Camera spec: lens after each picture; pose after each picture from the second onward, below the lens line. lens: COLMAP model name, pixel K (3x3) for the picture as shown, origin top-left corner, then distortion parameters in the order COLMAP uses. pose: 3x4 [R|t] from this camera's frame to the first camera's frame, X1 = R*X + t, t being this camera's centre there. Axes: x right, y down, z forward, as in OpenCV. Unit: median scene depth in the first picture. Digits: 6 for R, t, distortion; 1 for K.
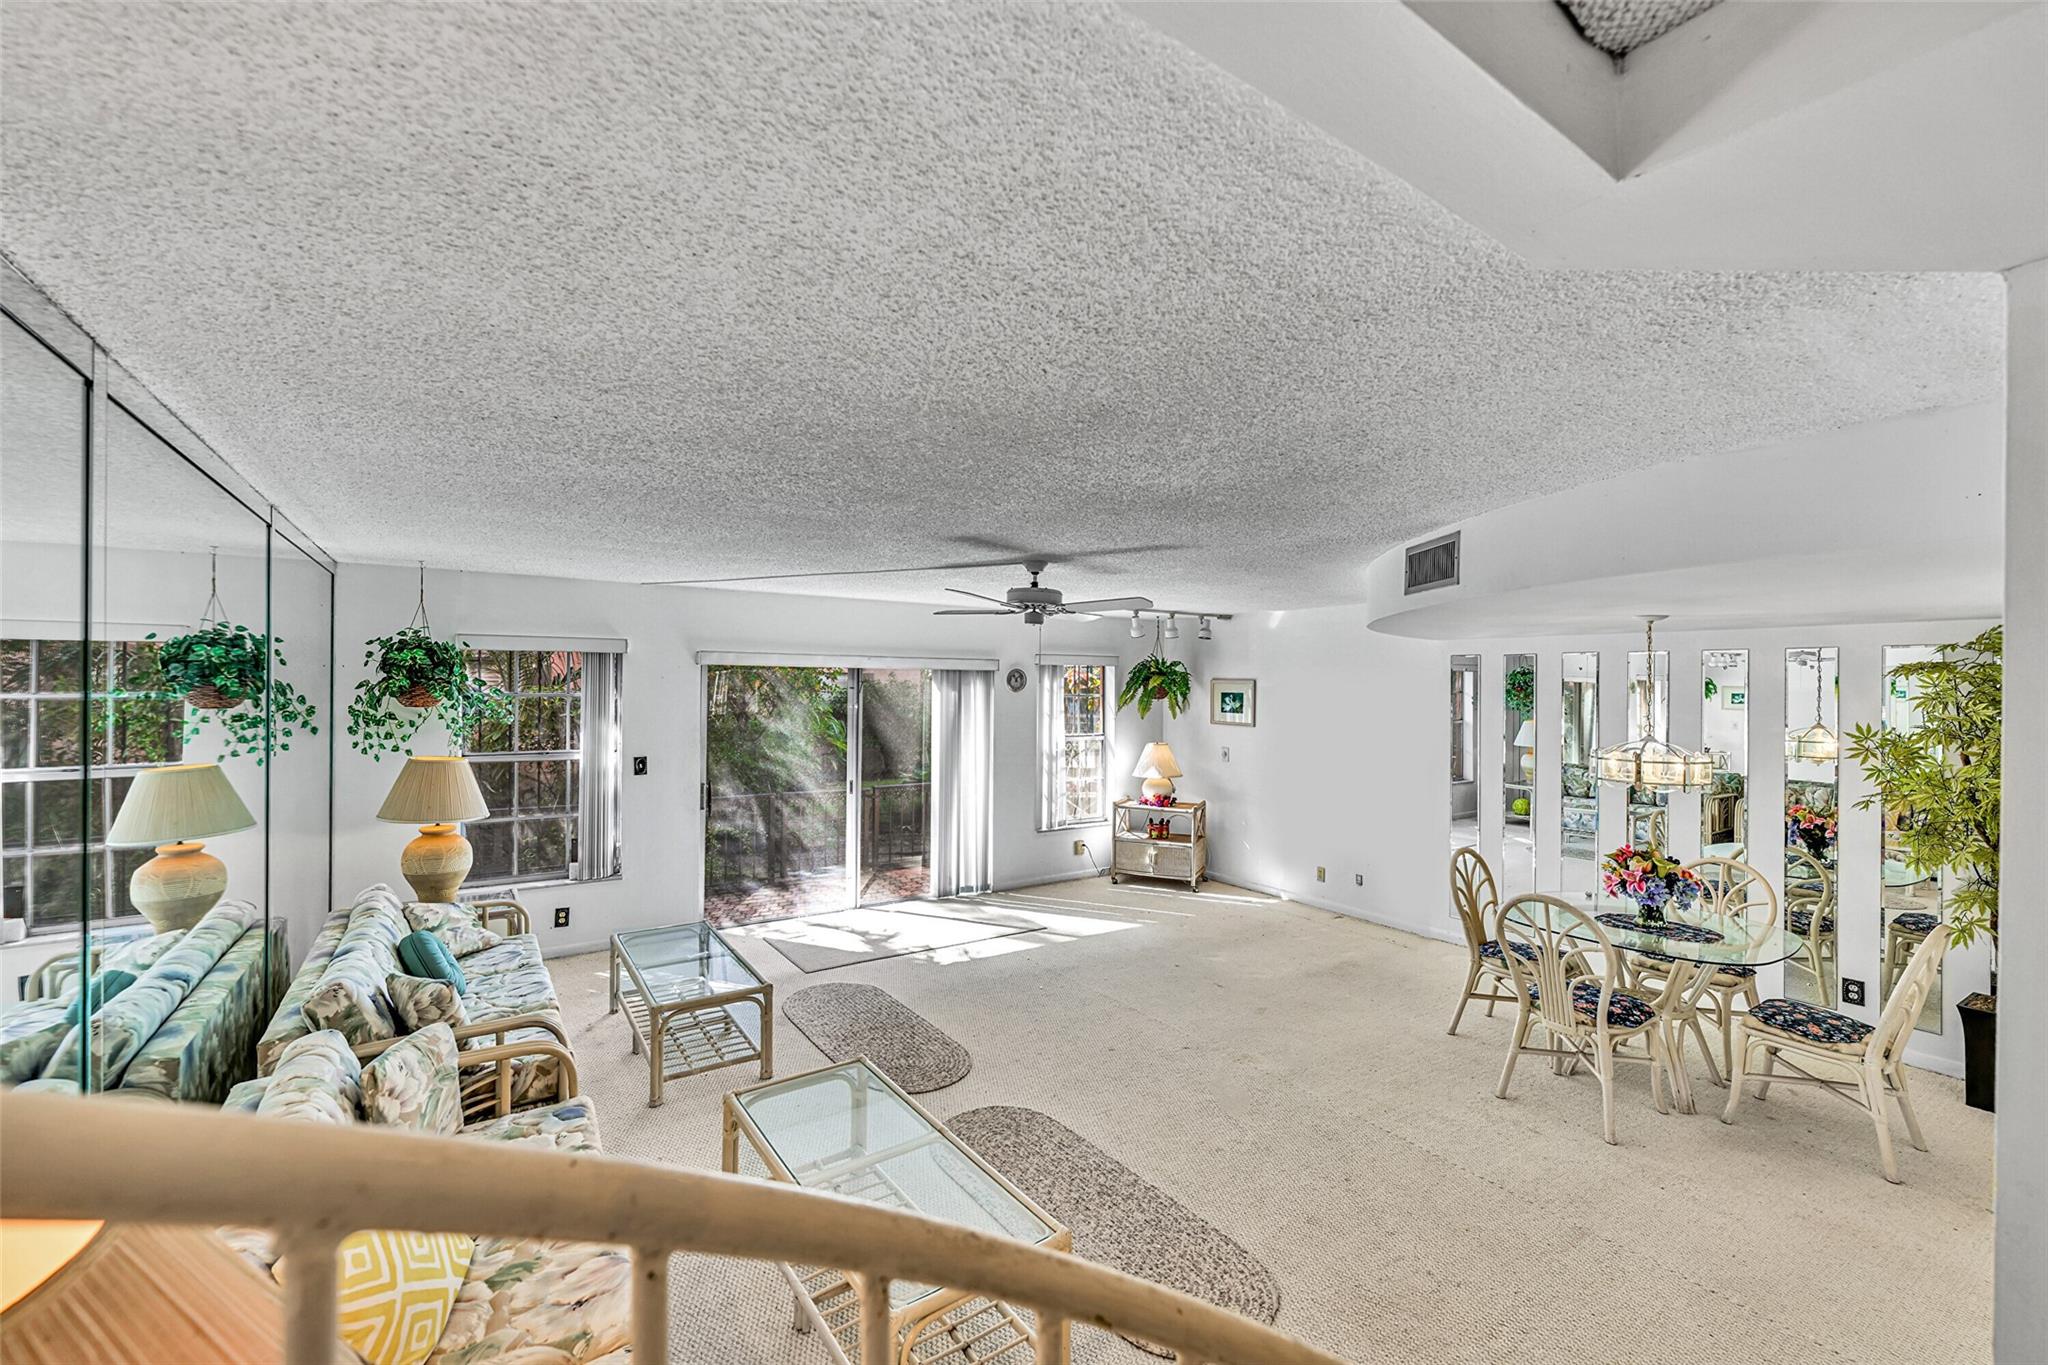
lens RADIAL K [[831.8, 0, 1011.1], [0, 831.8, 686.9], [0, 0, 1]] dist [-0.001506, 0.000006]
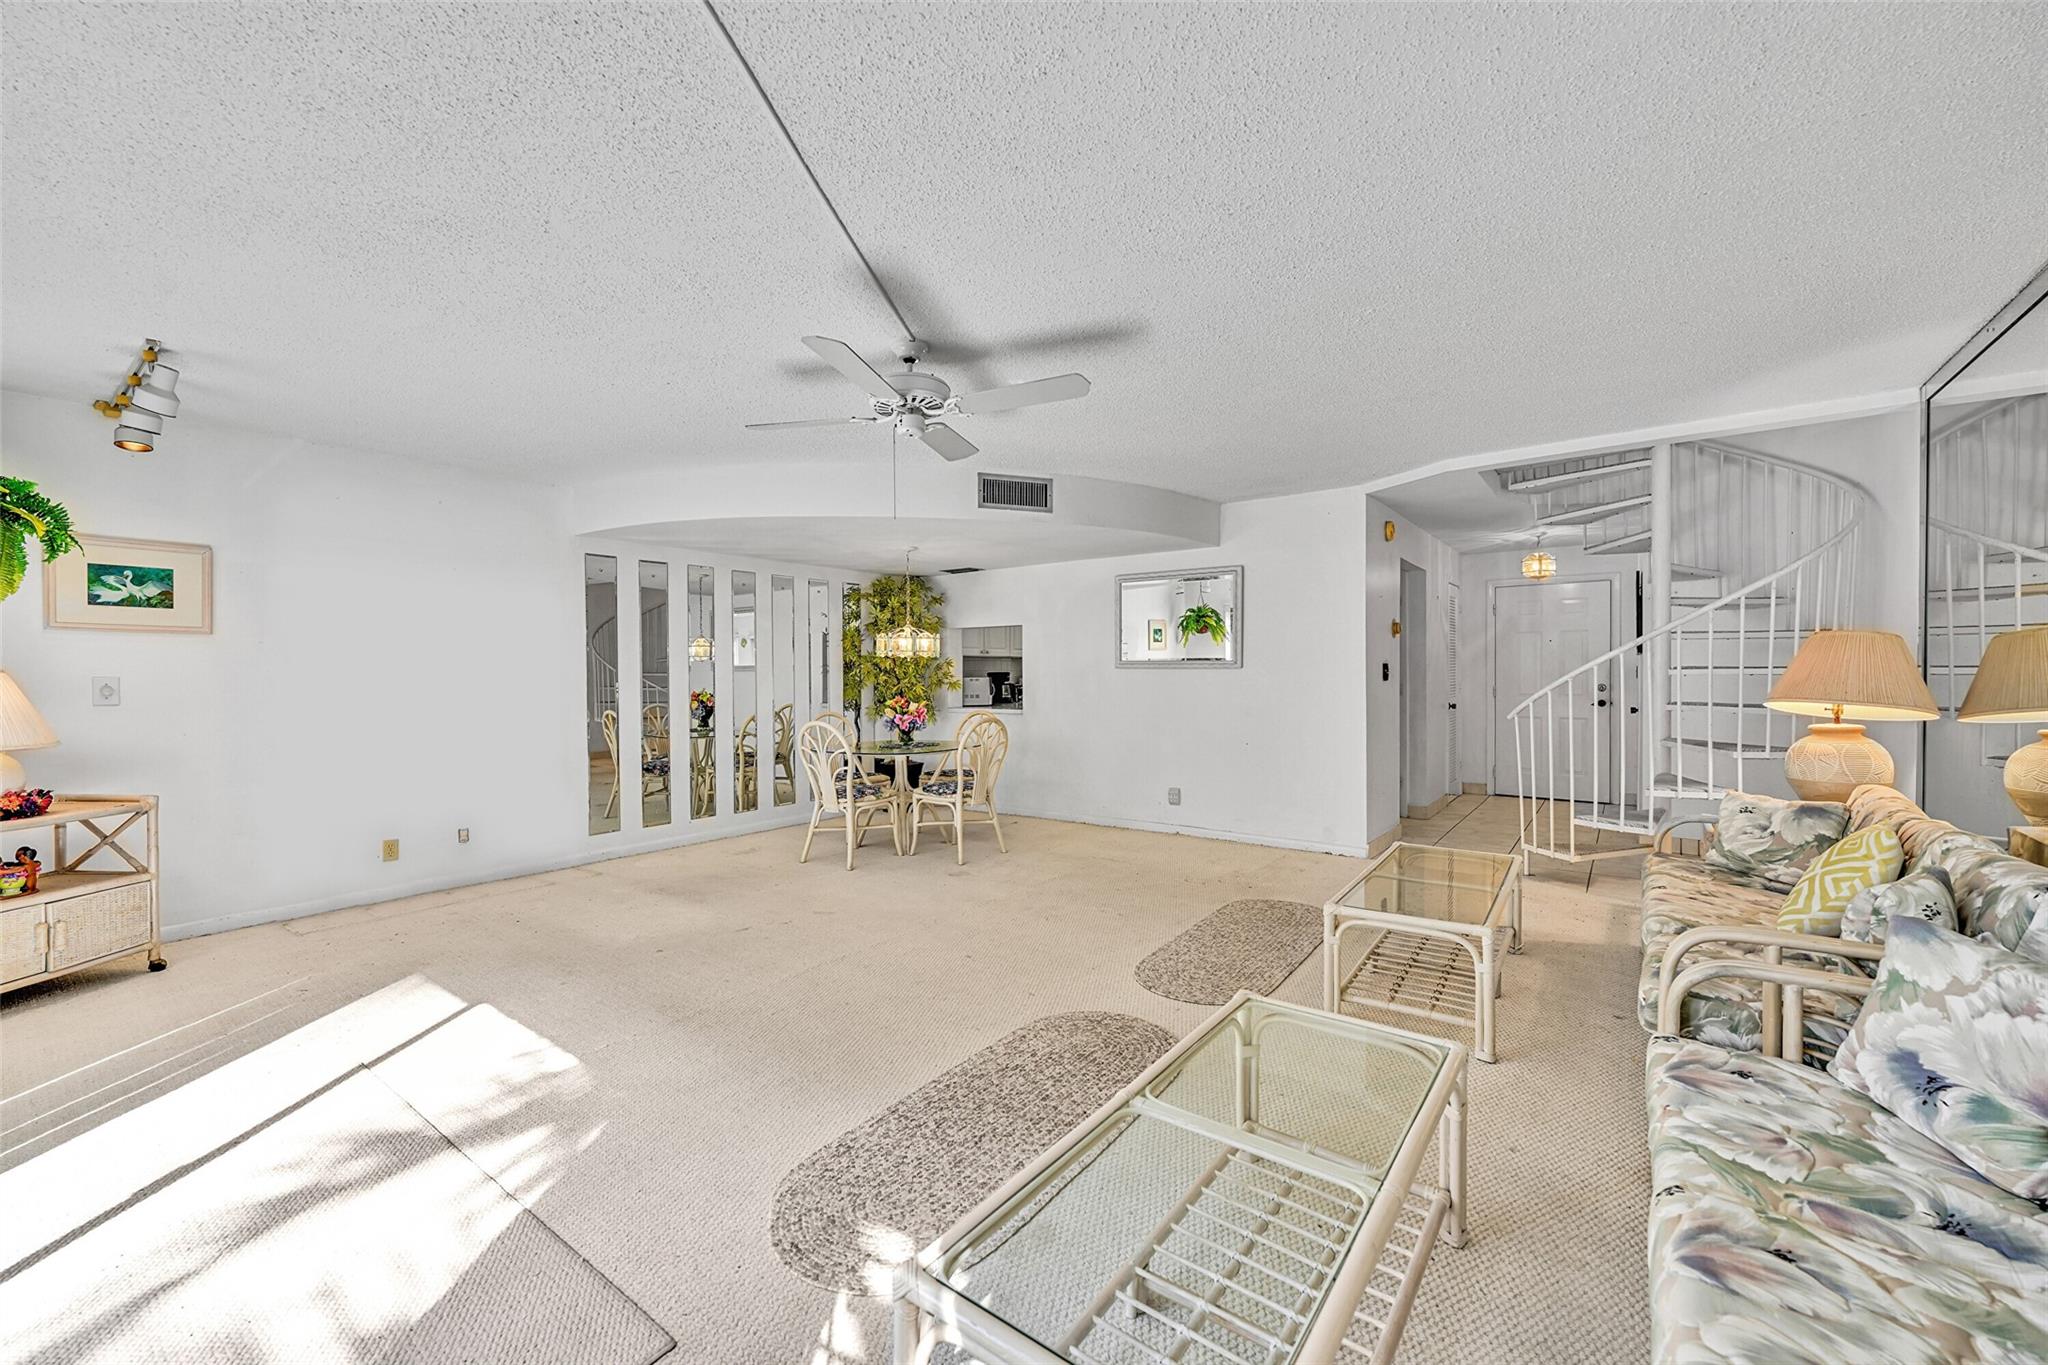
lens RADIAL K [[812.0, 0, 1019.9], [0, 812.0, 681.1], [0, 0, 1]] dist [-0.004805, 0.000894]
pose [[-0.337332, -0.017911, 0.941215, -0.382097], [0.003672, 0.999786, 0.020341, 0.069570], [-0.941378, 0.010318, -0.337195, 0.673655]]
